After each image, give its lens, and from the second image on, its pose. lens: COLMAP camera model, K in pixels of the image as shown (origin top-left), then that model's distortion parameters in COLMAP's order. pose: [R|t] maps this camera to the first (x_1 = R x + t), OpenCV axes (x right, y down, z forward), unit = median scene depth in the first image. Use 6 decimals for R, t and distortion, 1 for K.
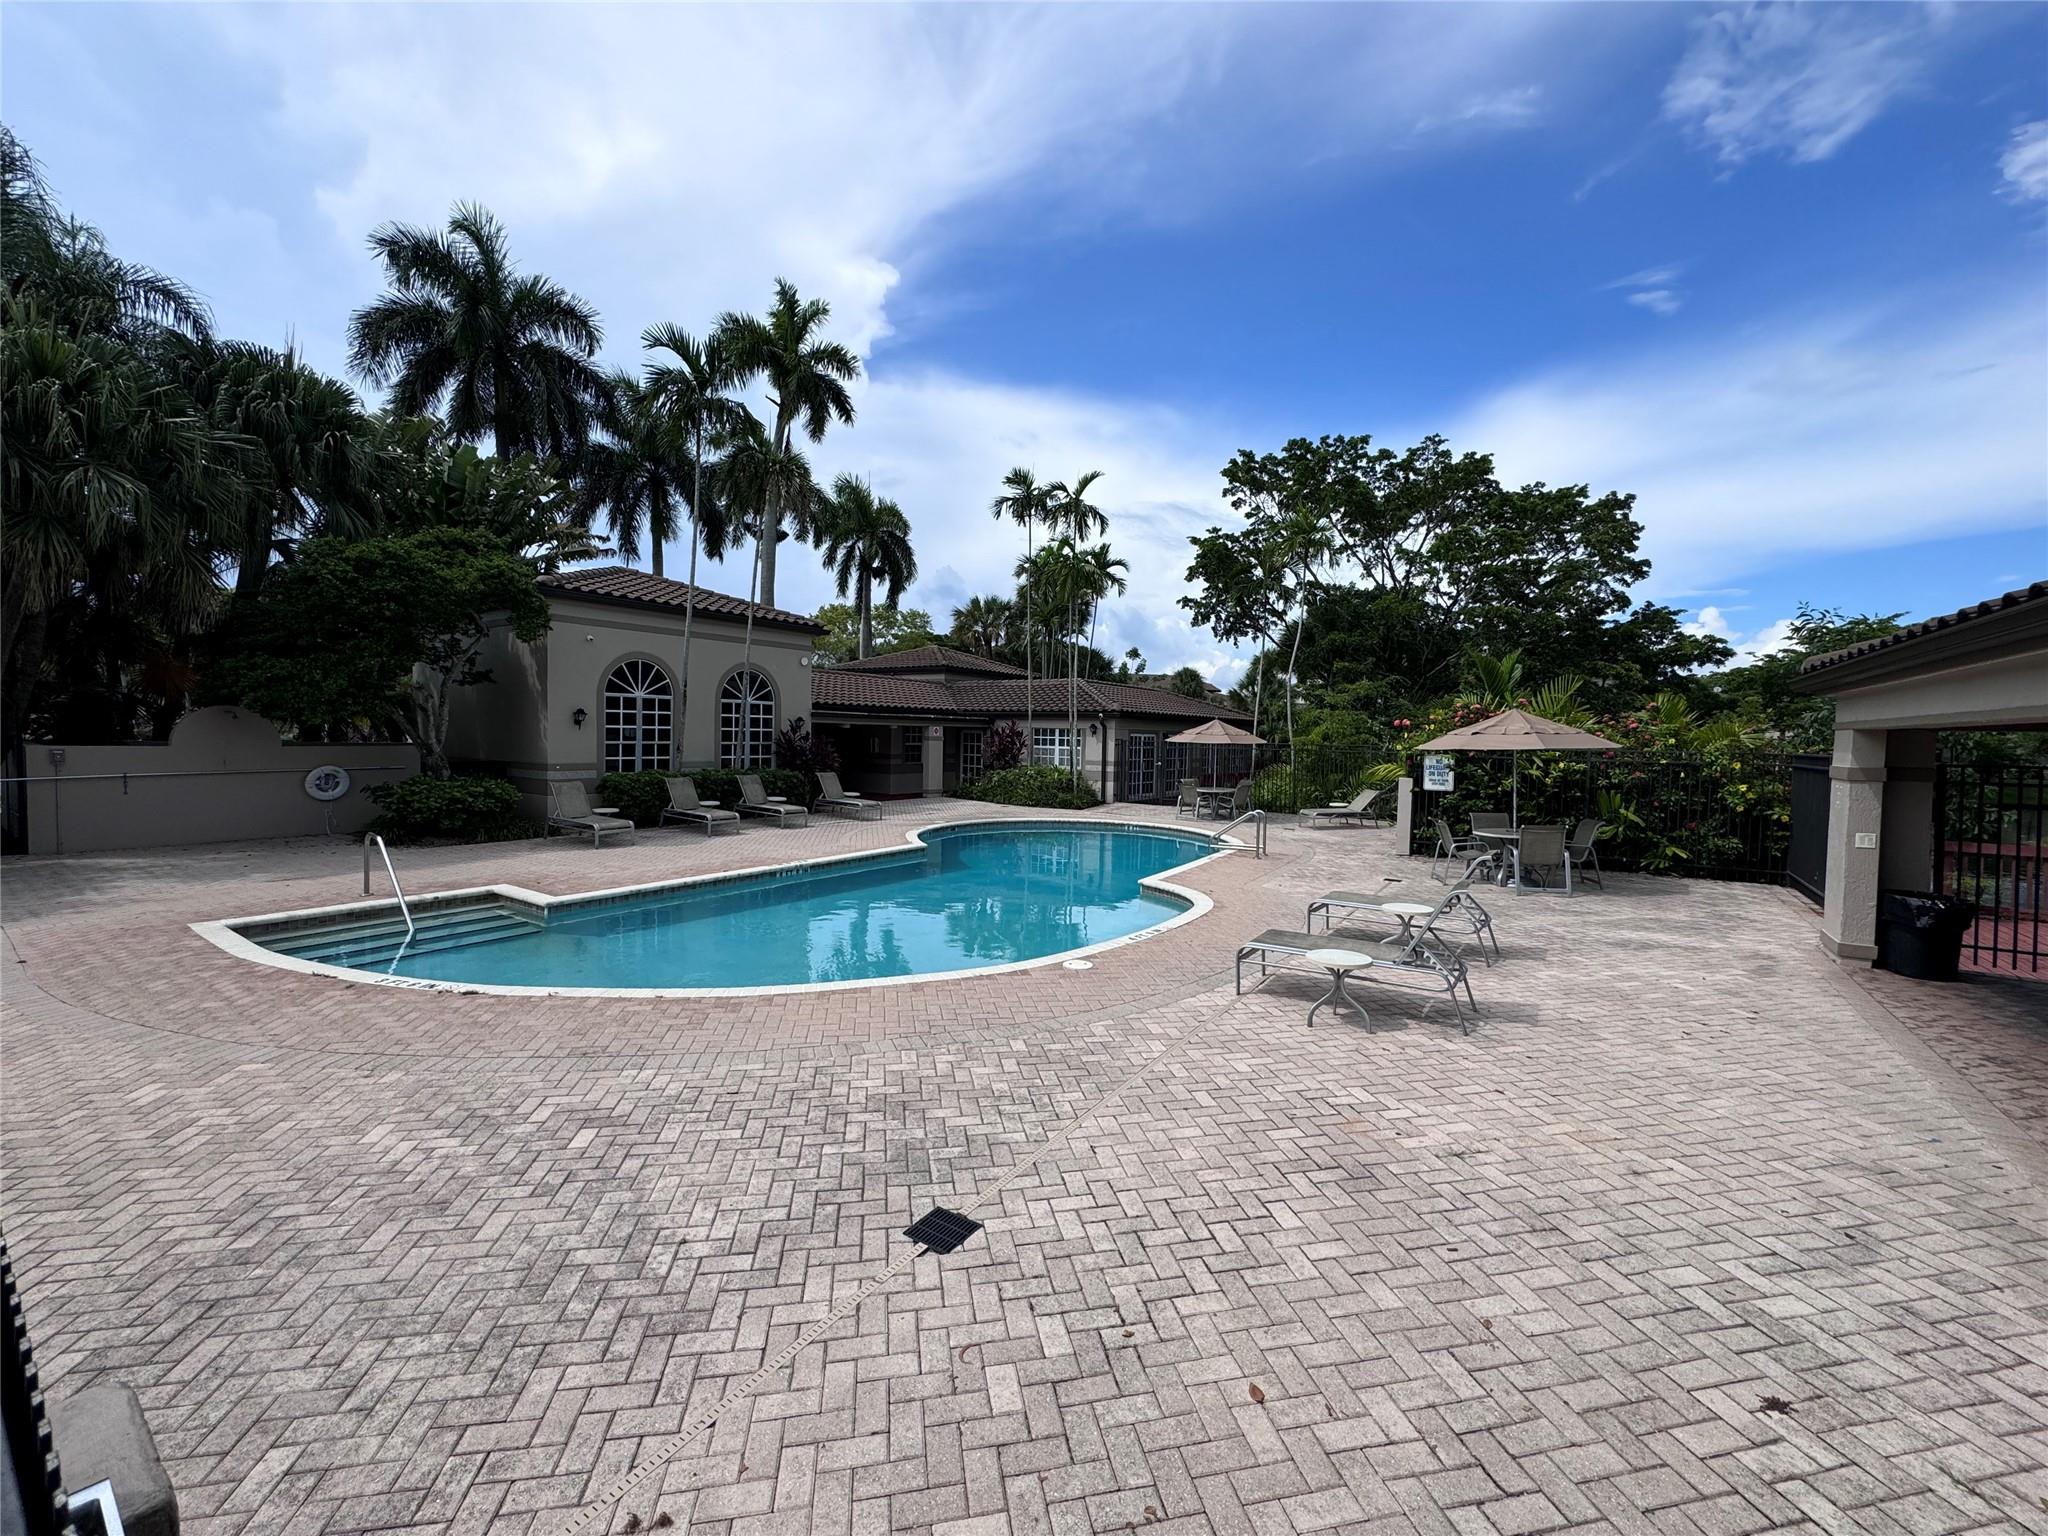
lens RADIAL K [[813.0, 0, 1024.0], [0, 813.0, 768.0], [0, 0, 1]] dist [-0.016002, 0.003292]
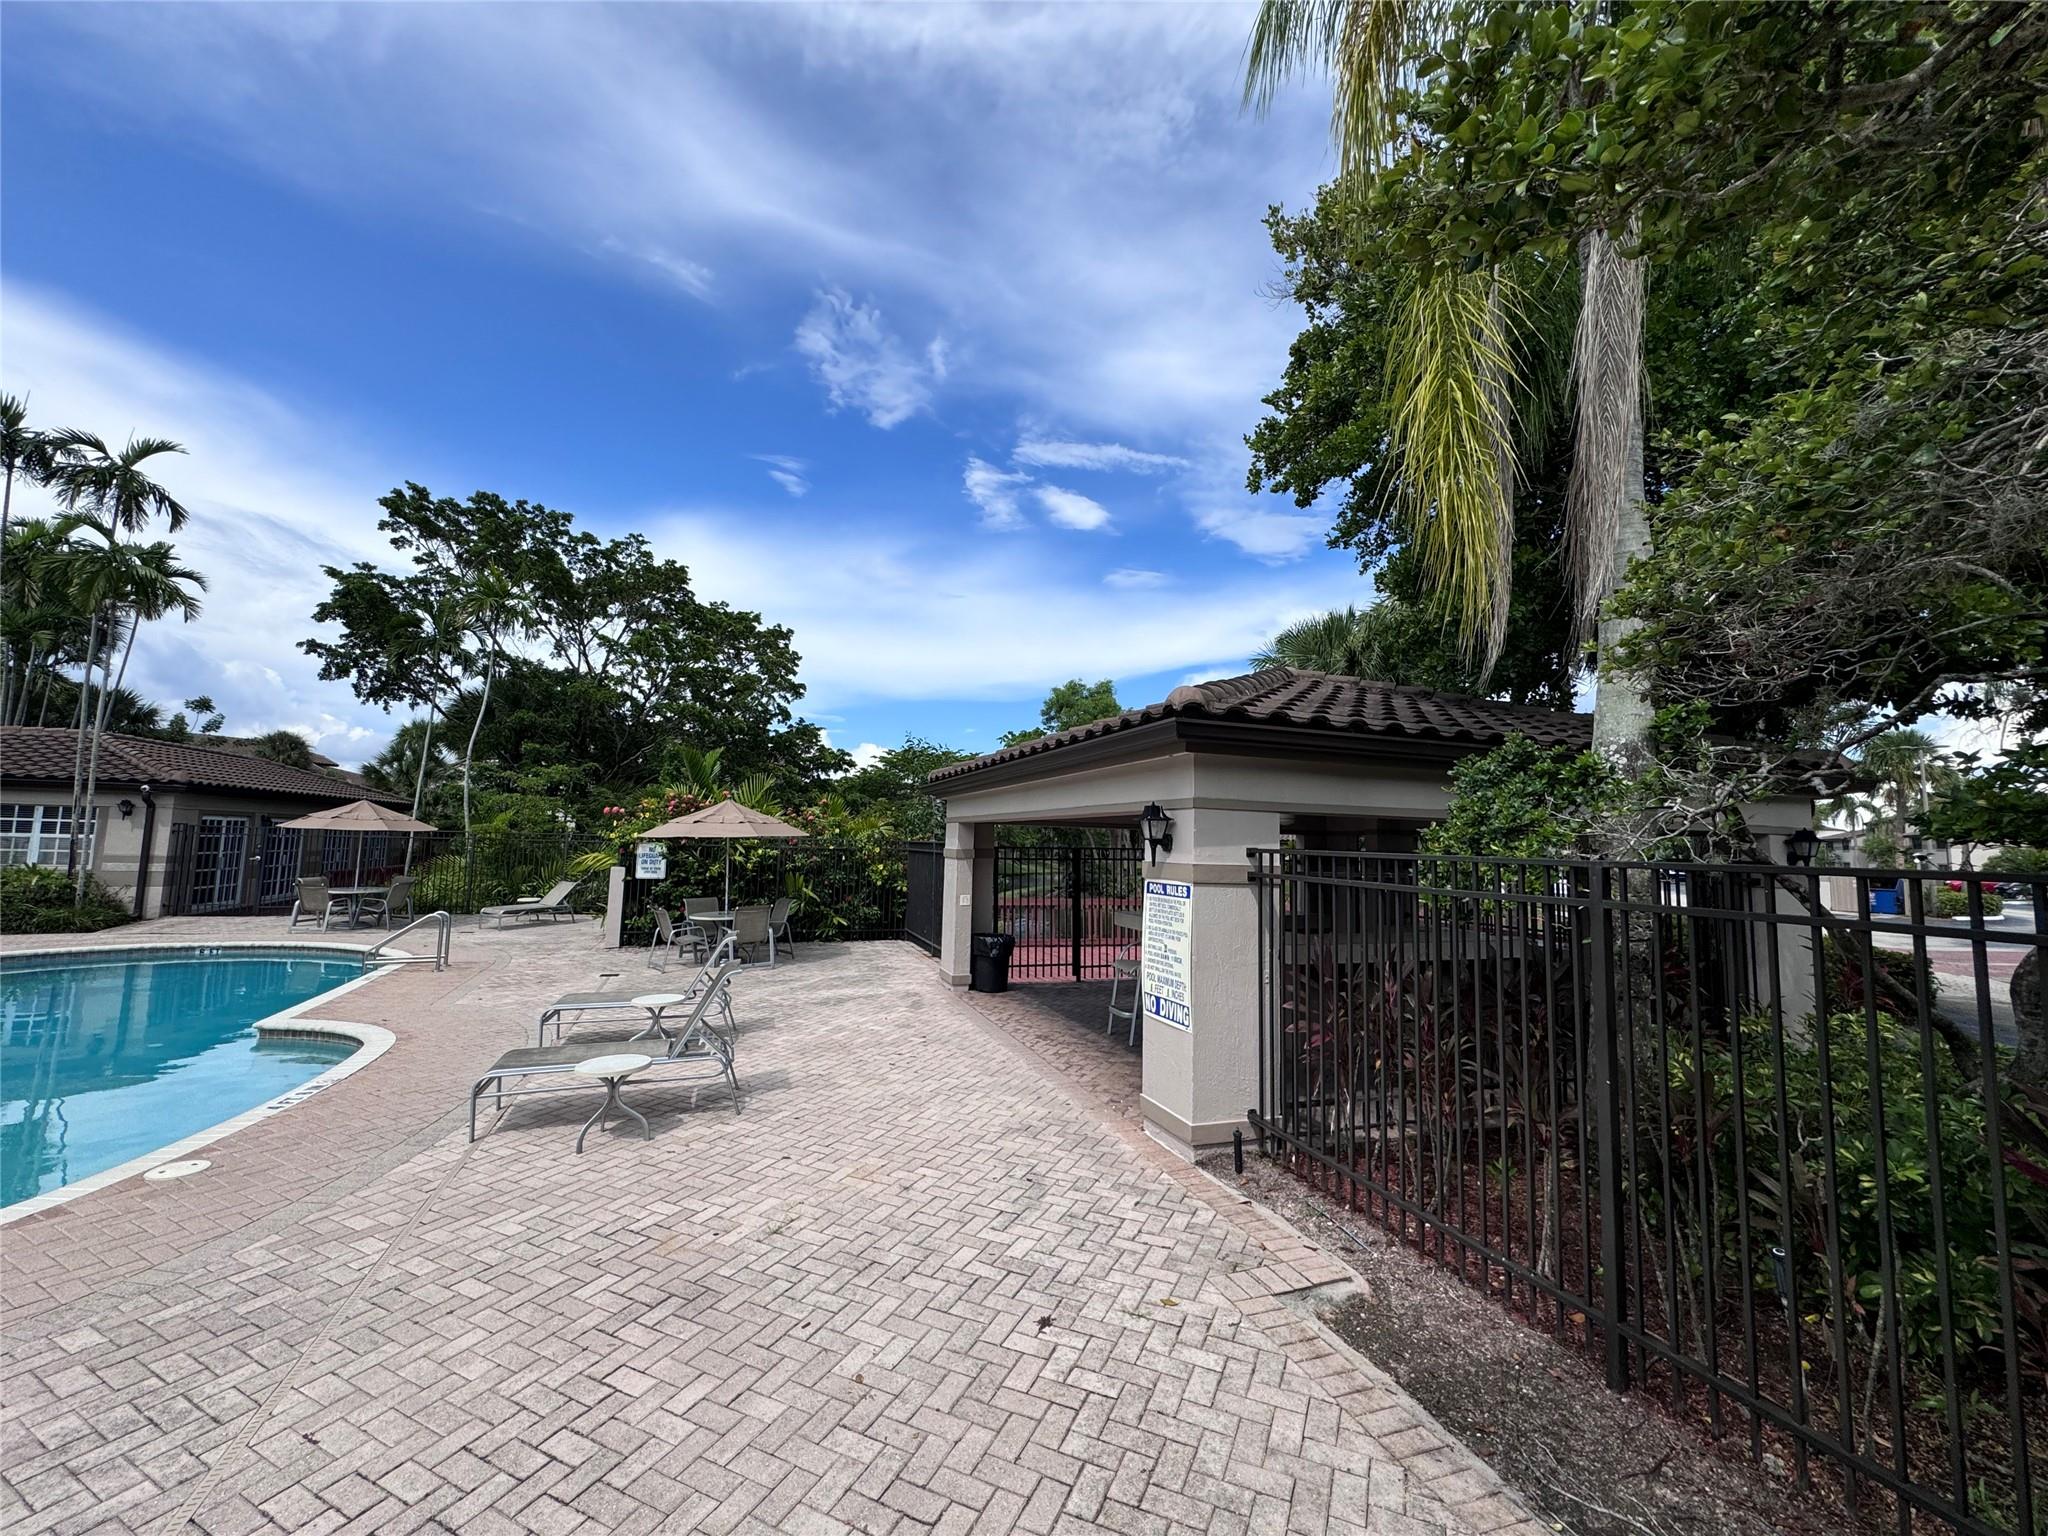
lens RADIAL K [[811.3, 0, 1024.0], [0, 811.3, 768.0], [0, 0, 1]] dist [-0.006610, 0.000455]
pose [[0.579485, 0.069828, 0.811986, -0.034704], [0.020821, 0.994729, -0.100403, 0.001409], [-0.814717, 0.075088, 0.574977, 0.026006]]
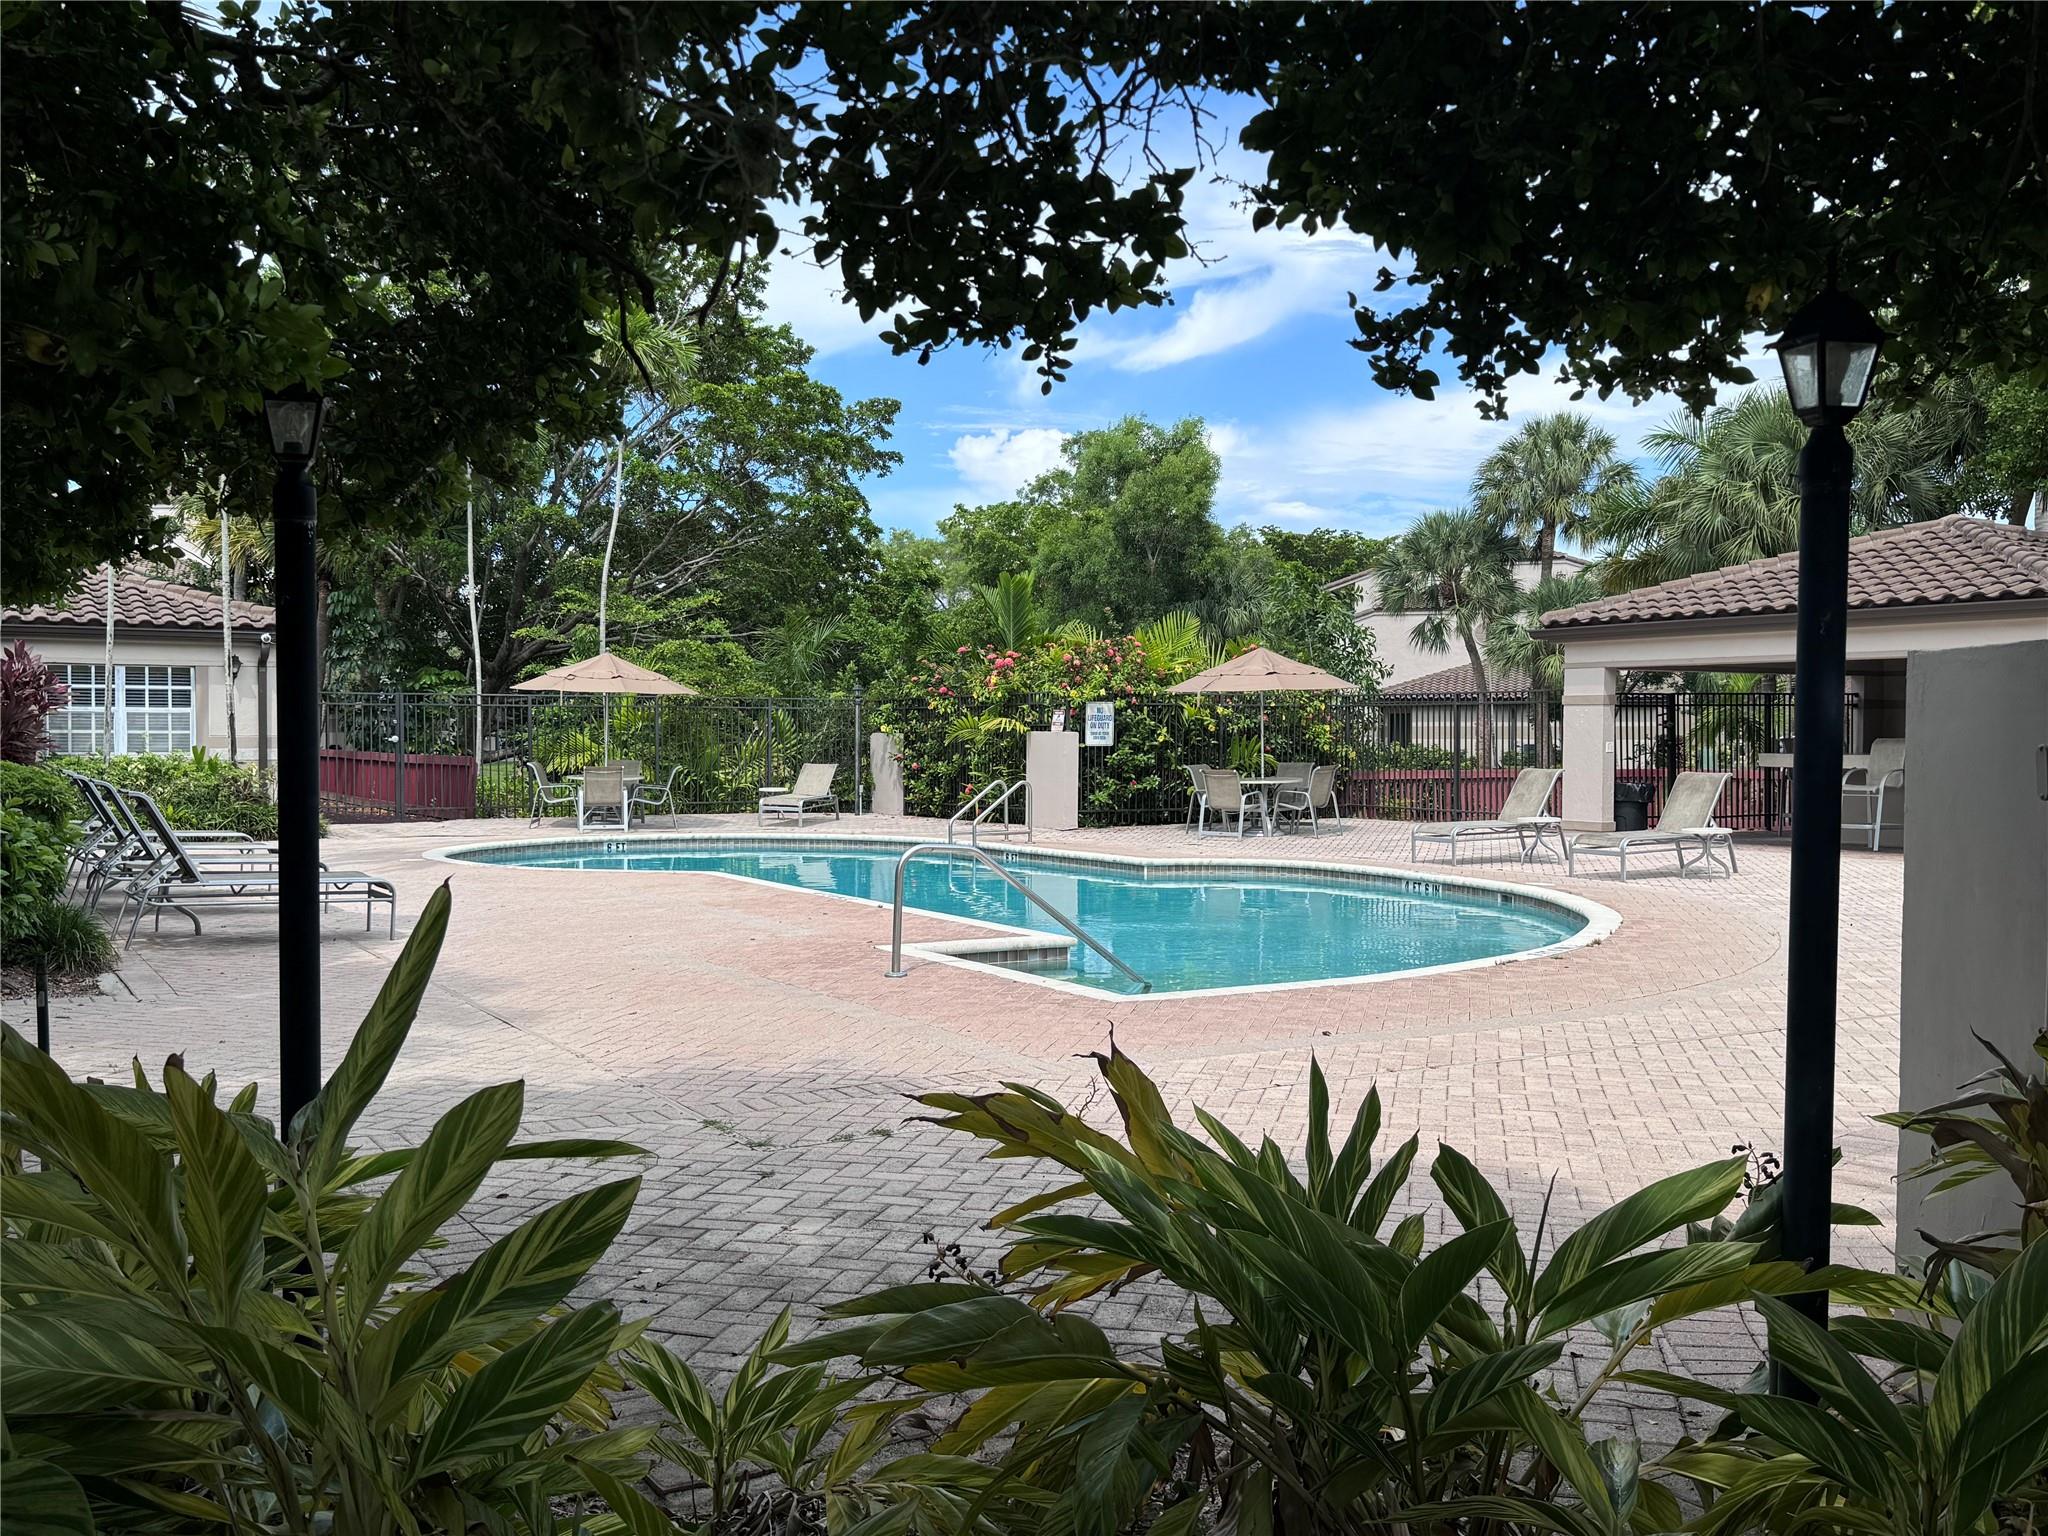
lens RADIAL K [[1838.9, 0, 1024.0], [0, 1838.9, 768.0], [0, 0, 1]] dist [0.177883, -0.384708]
pose [[0.398028, -0.036037, 0.916665, -0.928002], [0.042561, 0.998878, 0.020788, 0.006296], [-0.916386, 0.030740, 0.399115, 0.253035]]
